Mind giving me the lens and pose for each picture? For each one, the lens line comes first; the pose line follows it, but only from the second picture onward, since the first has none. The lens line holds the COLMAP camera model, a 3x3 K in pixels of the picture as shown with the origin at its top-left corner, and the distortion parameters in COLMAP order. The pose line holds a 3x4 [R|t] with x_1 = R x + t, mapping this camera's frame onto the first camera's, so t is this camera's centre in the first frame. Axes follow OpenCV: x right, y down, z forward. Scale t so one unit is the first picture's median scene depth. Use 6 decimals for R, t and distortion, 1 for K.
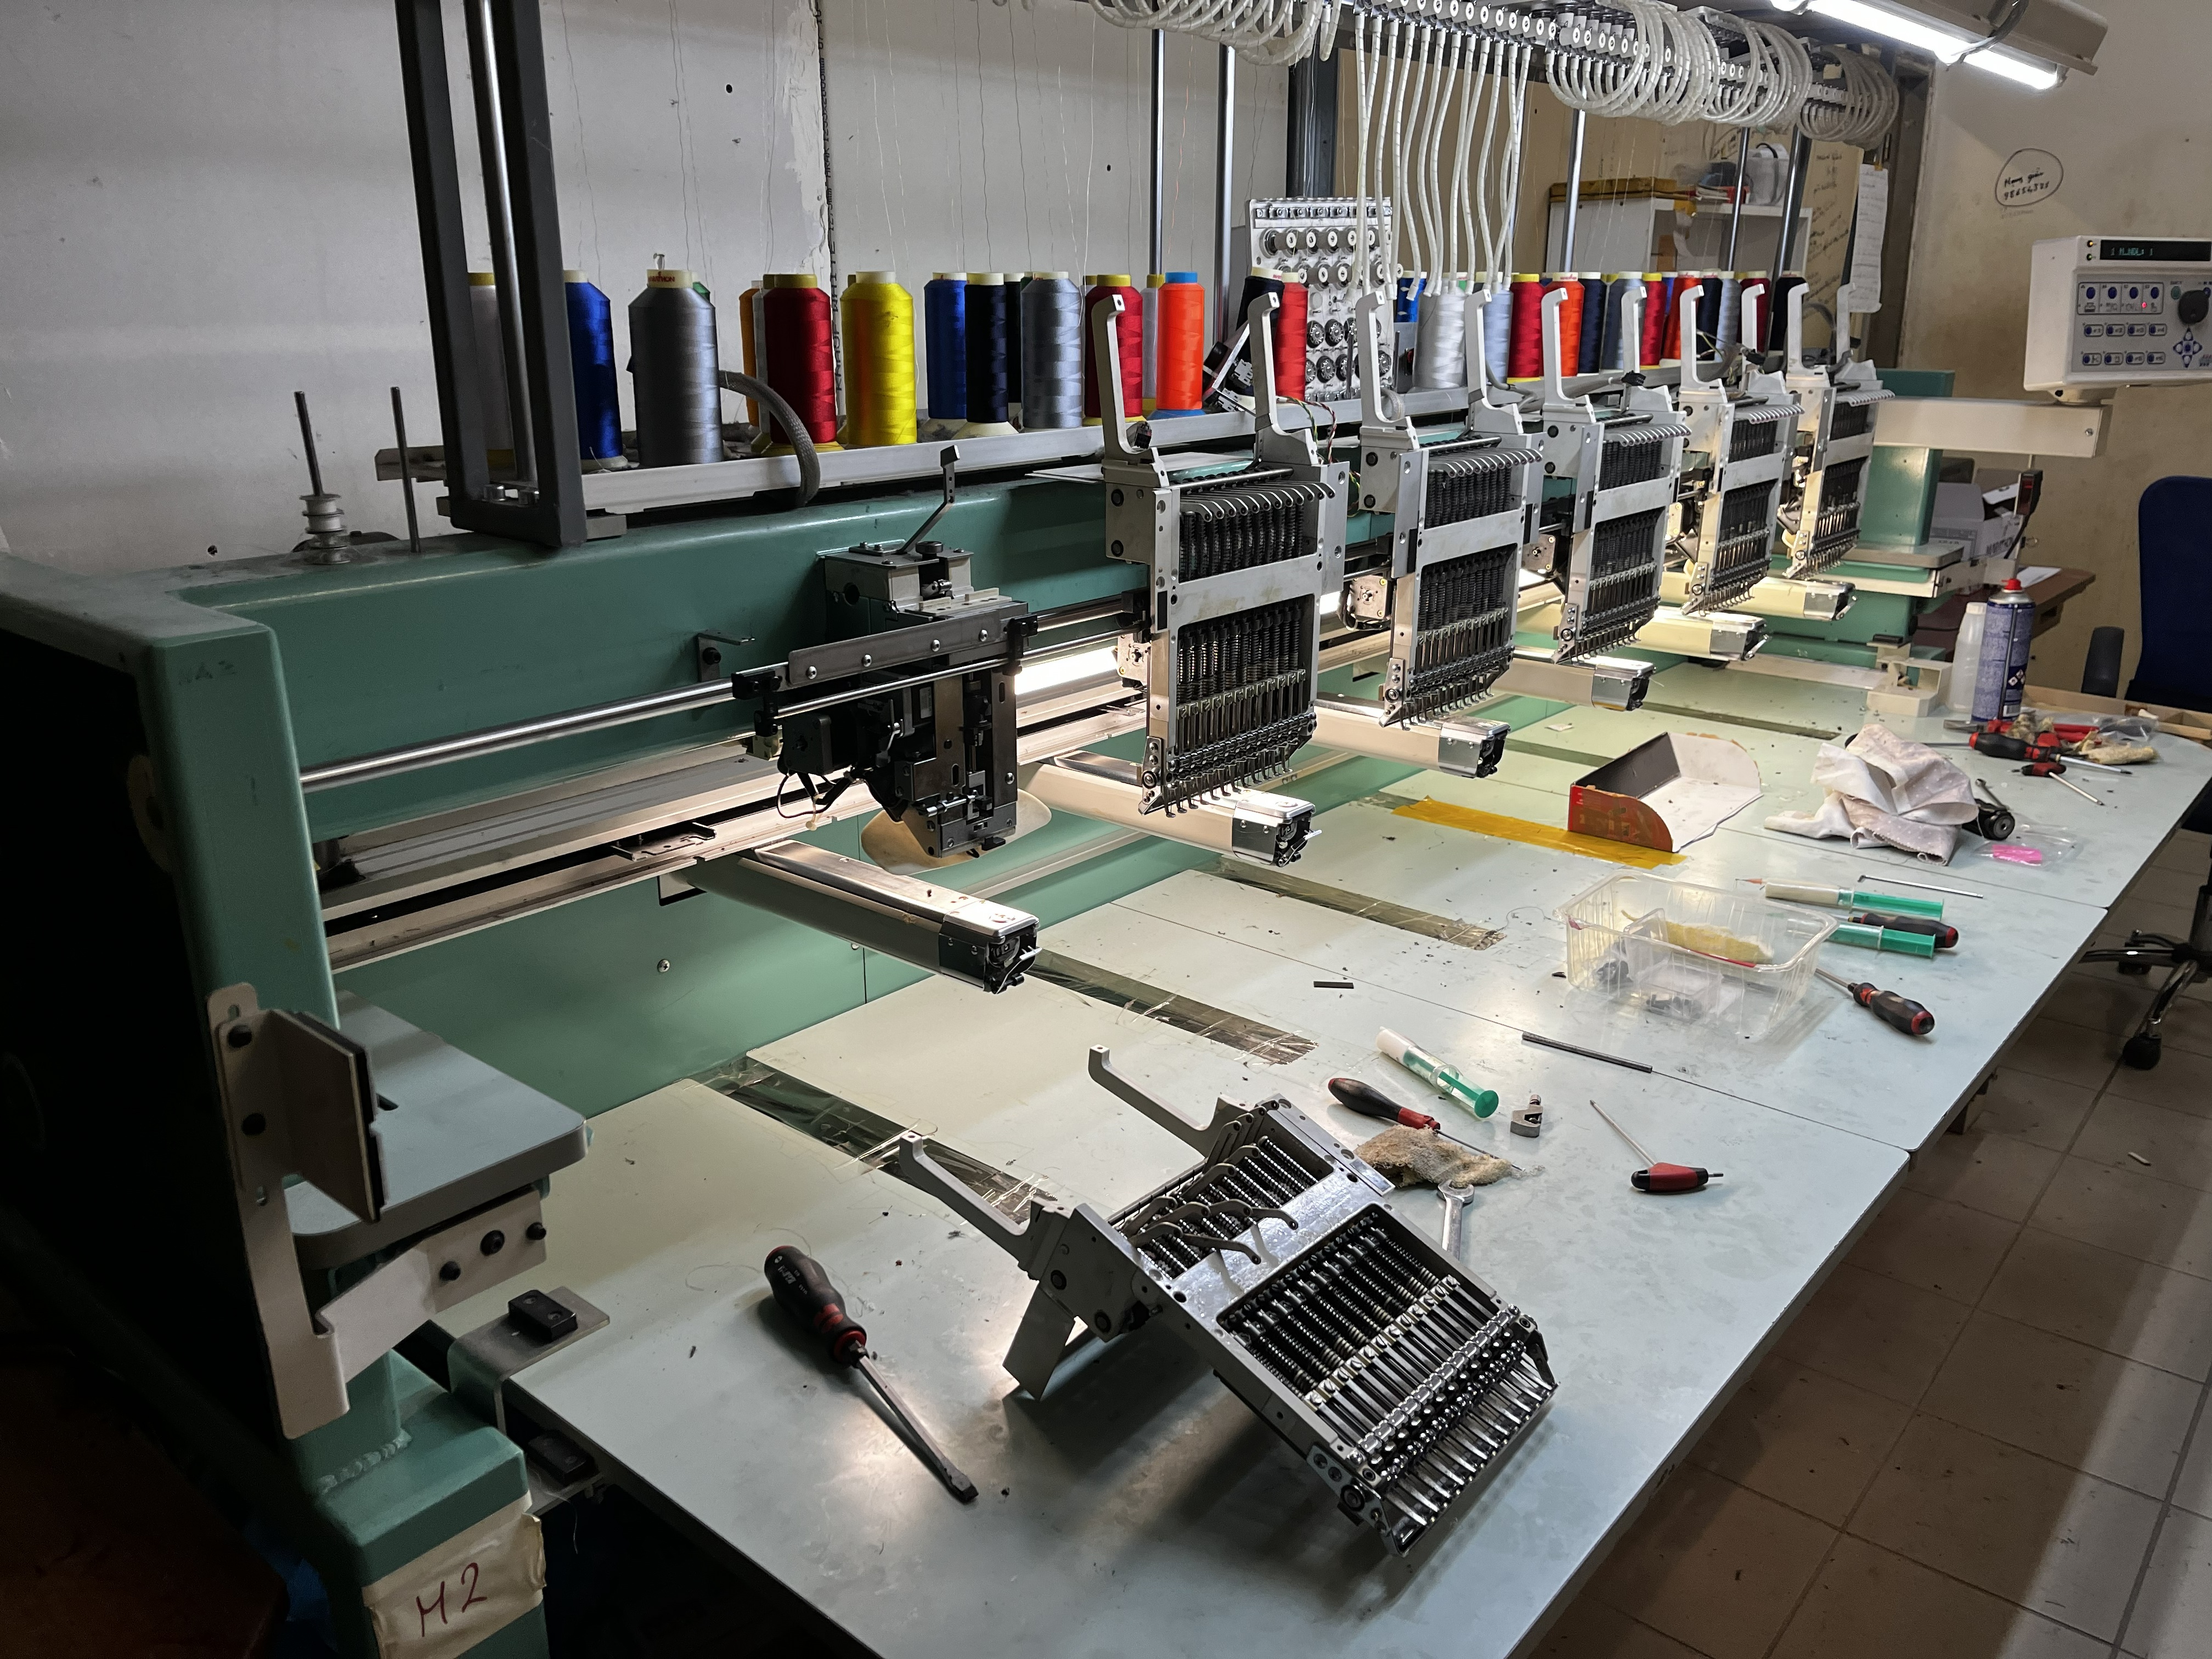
lens RADIAL K [[1668.1, 0, 1093.8], [0, 1668.1, 837.6], [0, 0, 1]] dist [0.064730, -0.090580]
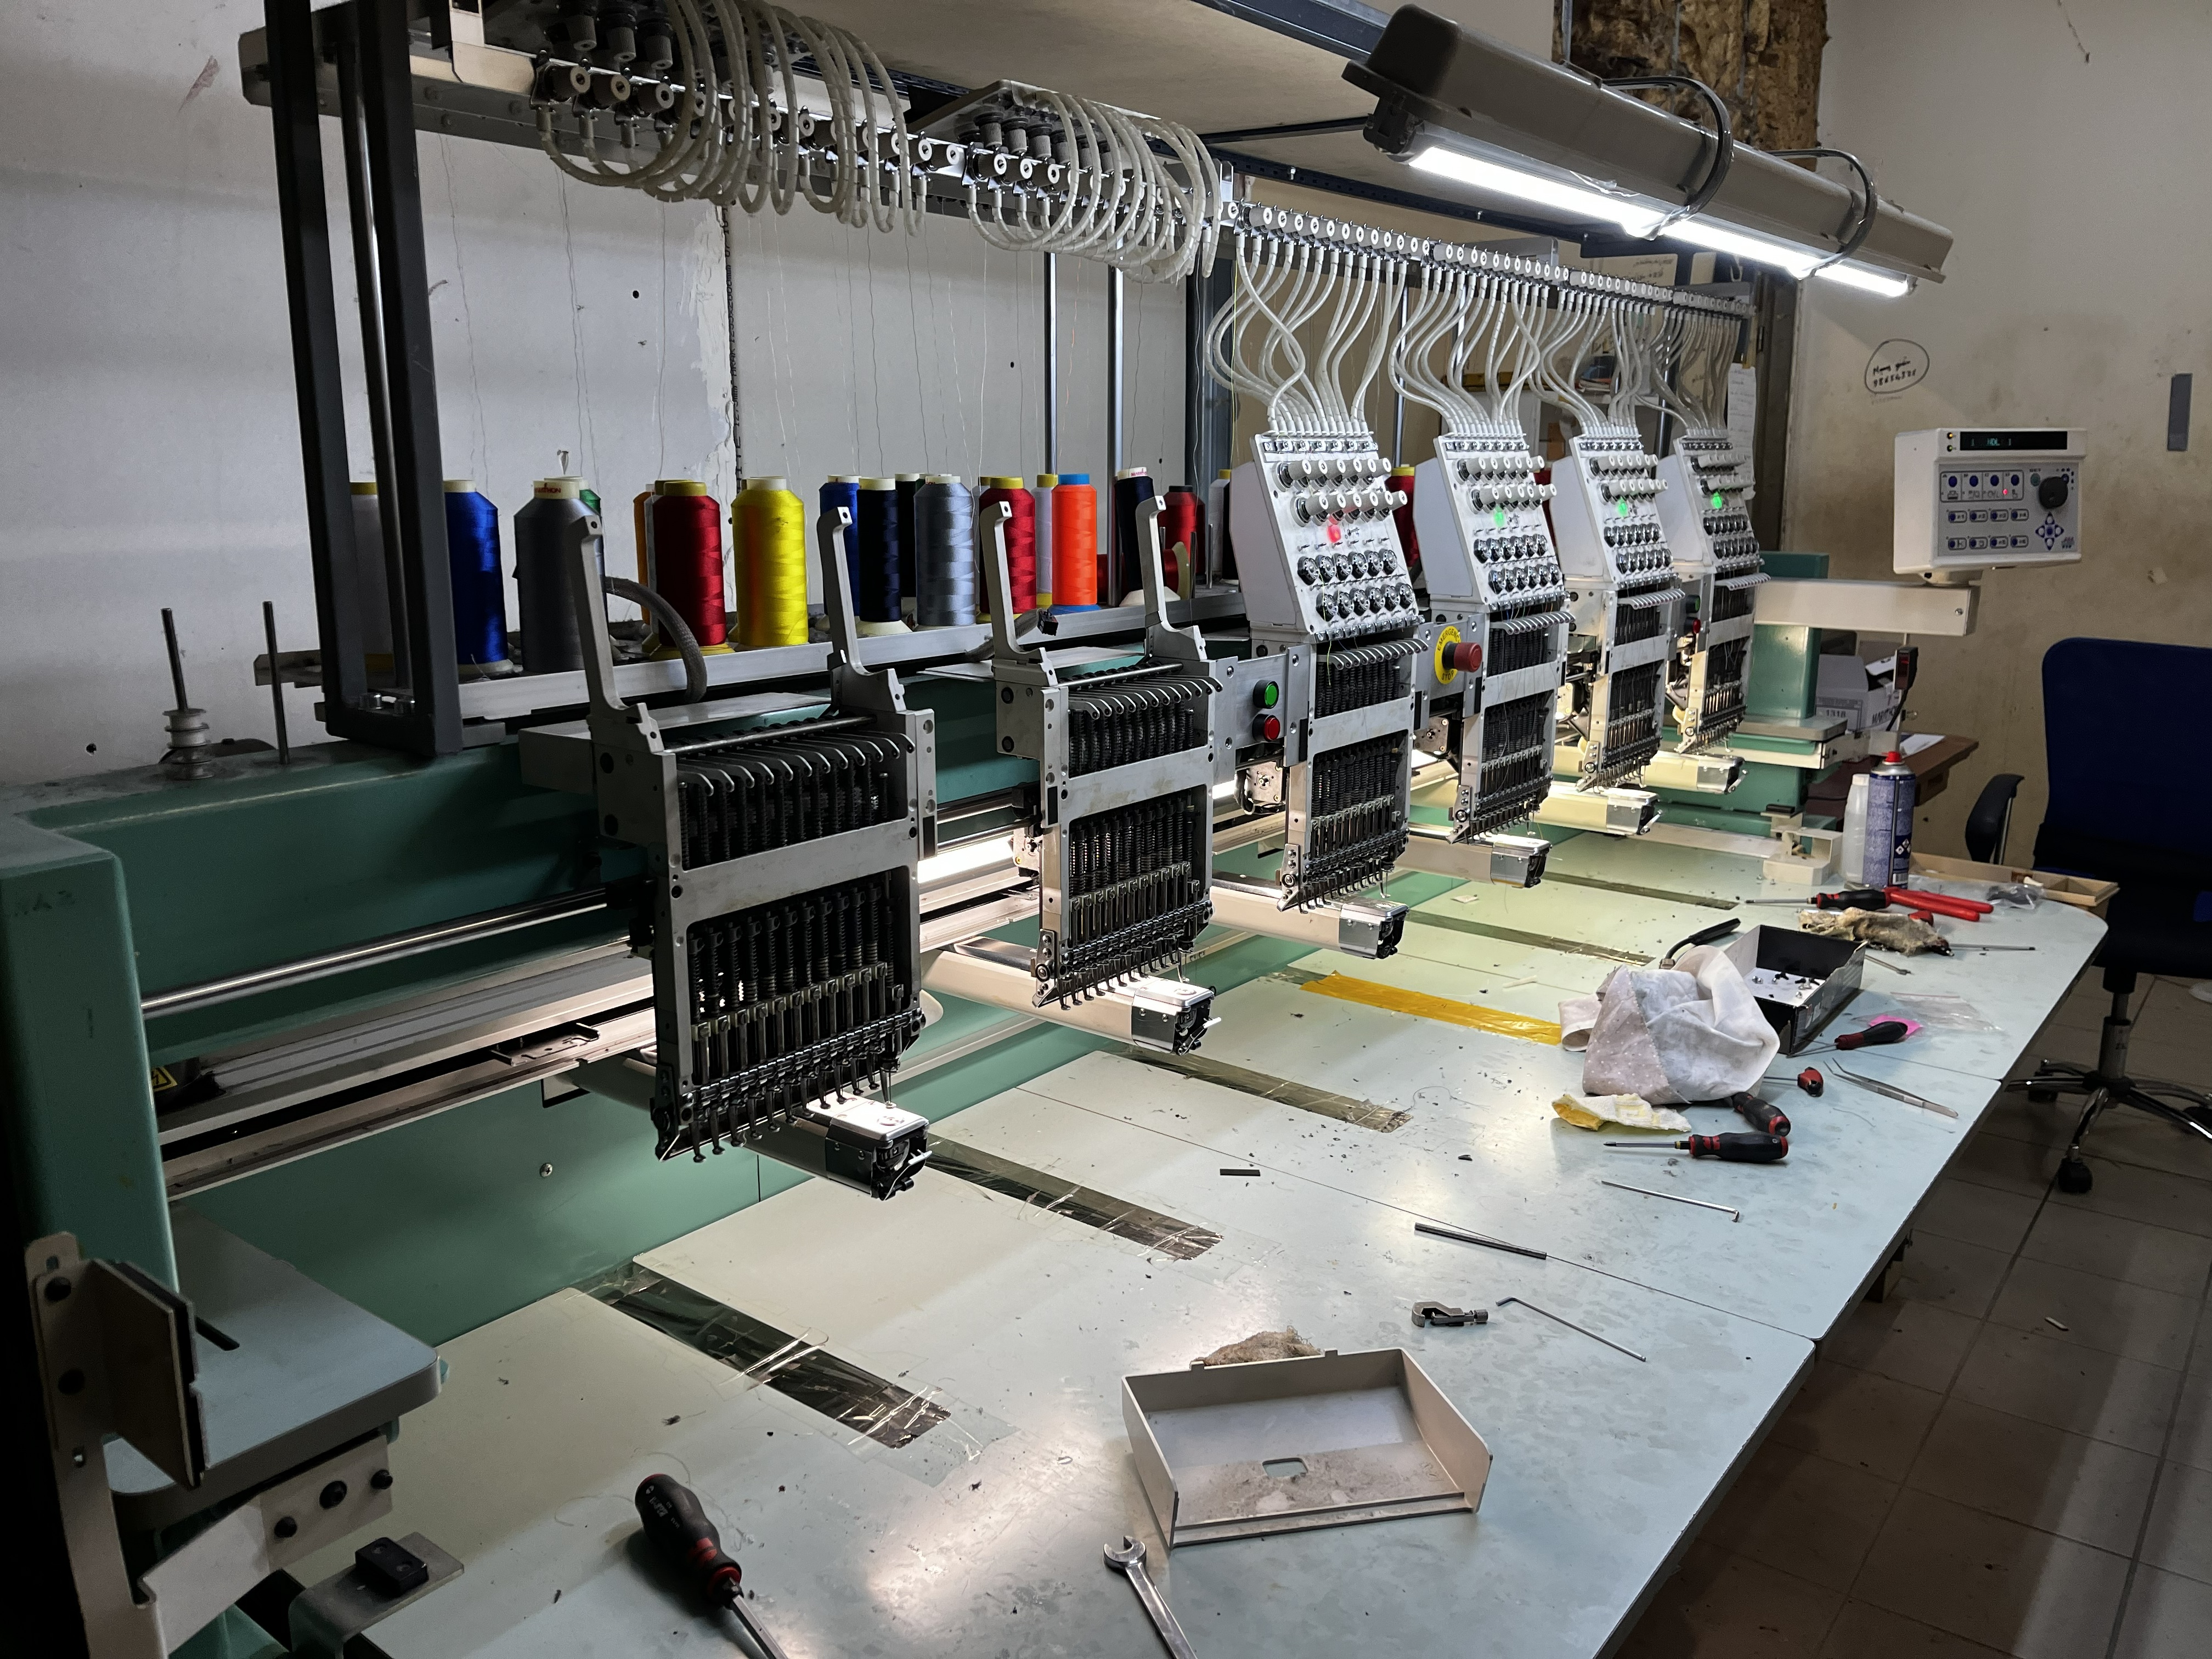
lens RADIAL K [[1668.1, 0, 1091.6], [0, 1668.1, 830.6], [0, 0, 1]] dist [0.064730, -0.090580]
pose [[0.999091, -0.008269, 0.041824, 0.018795], [0.012316, 0.995164, -0.097452, -0.019433], [-0.040816, 0.097879, 0.994361, 0.002448]]
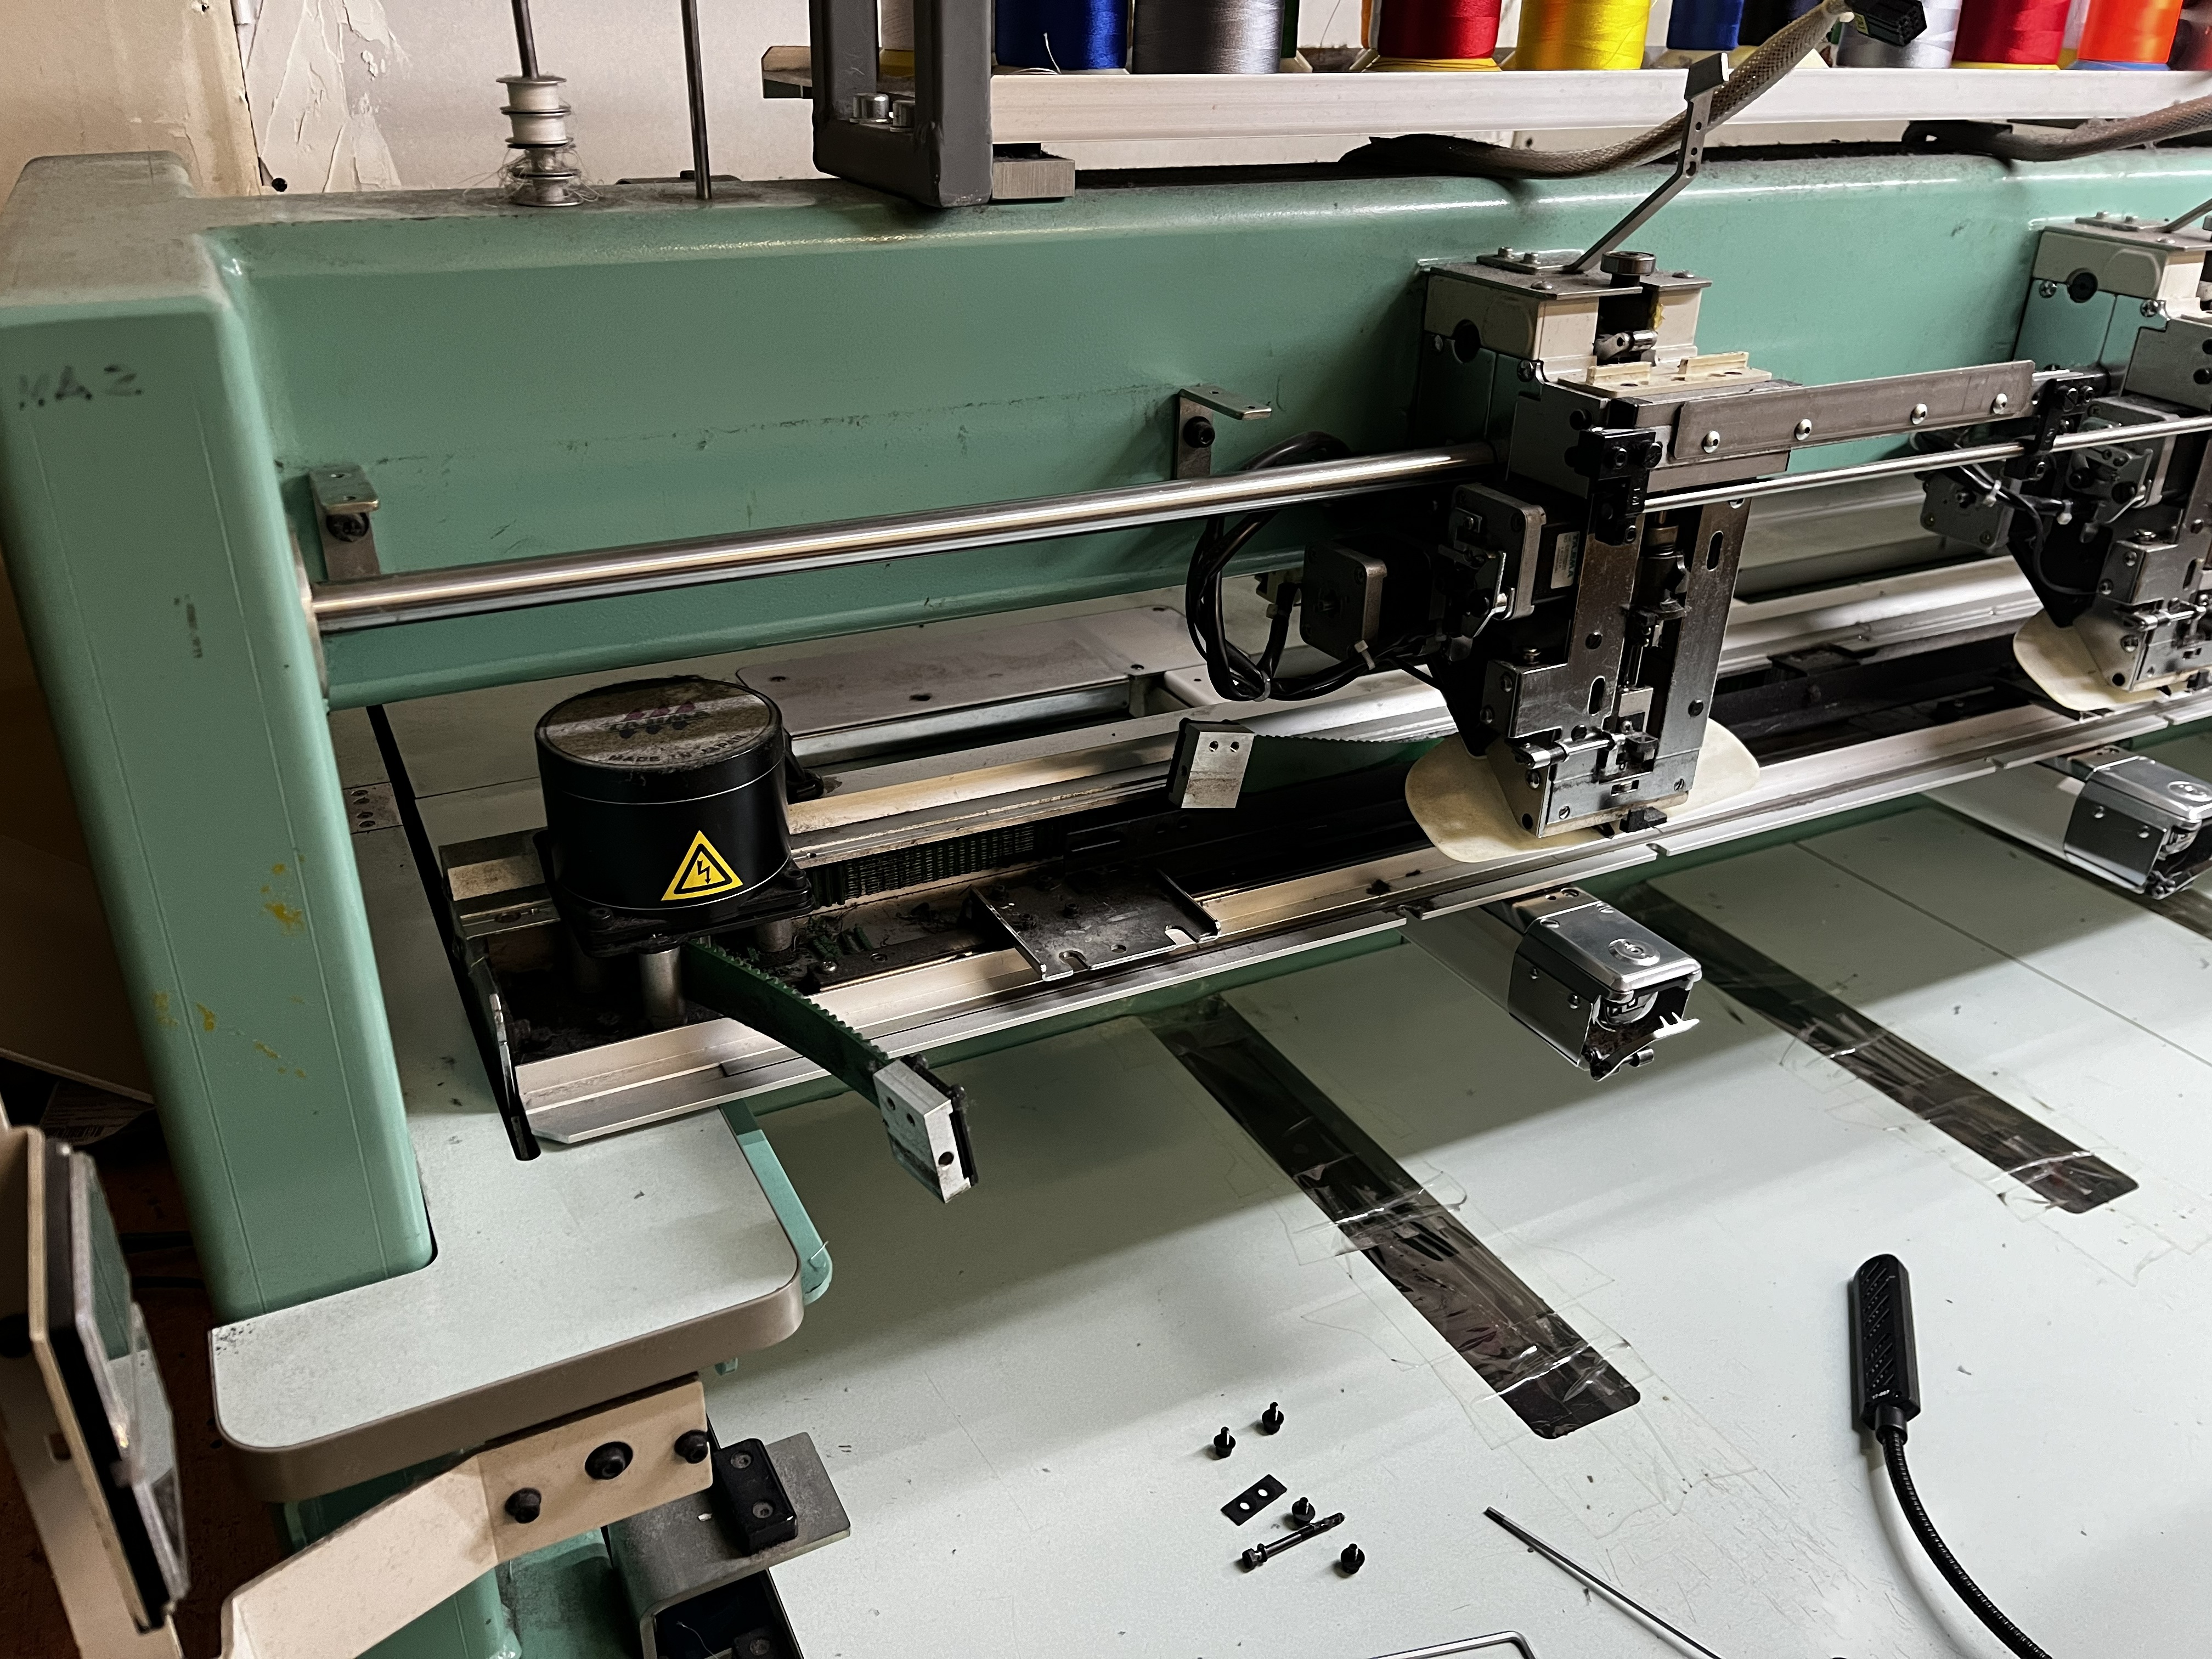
lens RADIAL K [[1668.1, 0, 1083.4], [0, 1668.1, 817.7], [0, 0, 1]] dist [0.064730, -0.090580]
pose [[0.923757, 0.183749, -0.336020, -0.036350], [-0.137545, 0.978023, 0.156693, -0.048362], [0.357428, -0.098529, 0.928729, 0.333605]]
